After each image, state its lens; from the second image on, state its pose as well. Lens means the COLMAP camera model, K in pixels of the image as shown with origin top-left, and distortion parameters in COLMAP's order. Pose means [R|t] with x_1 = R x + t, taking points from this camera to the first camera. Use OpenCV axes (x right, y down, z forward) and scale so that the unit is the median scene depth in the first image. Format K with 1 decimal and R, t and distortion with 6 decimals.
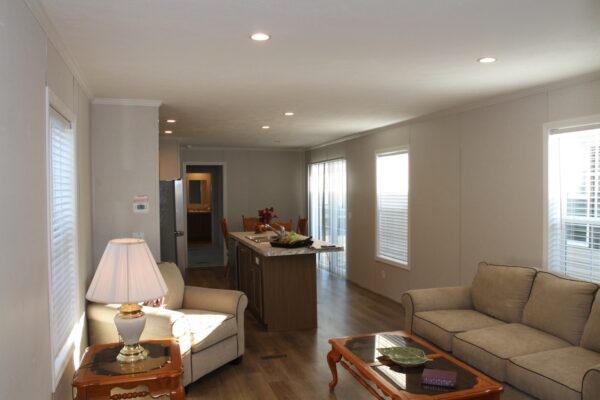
lens RADIAL K [[473.8, 0, 300.0], [0, 473.8, 200.0], [0, 0, 1]] dist [-0.076785, 0.050694]
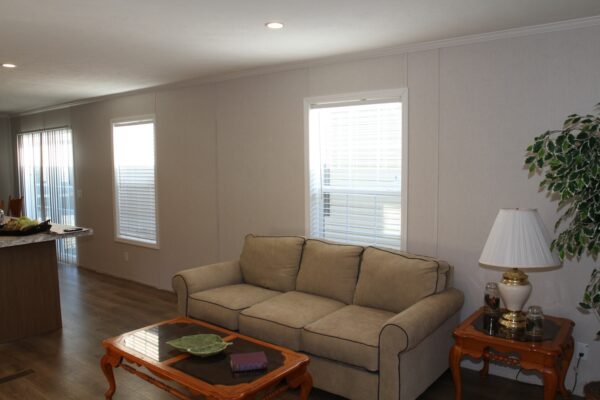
lens RADIAL K [[473.8, 0, 300.0], [0, 473.8, 200.0], [0, 0, 1]] dist [-0.076785, 0.050694]
pose [[0.827503, -0.041083, 0.559956, -0.087894], [0.011990, 0.998385, 0.055530, 0.005137], [-0.561333, -0.039237, 0.826659, 0.121629]]
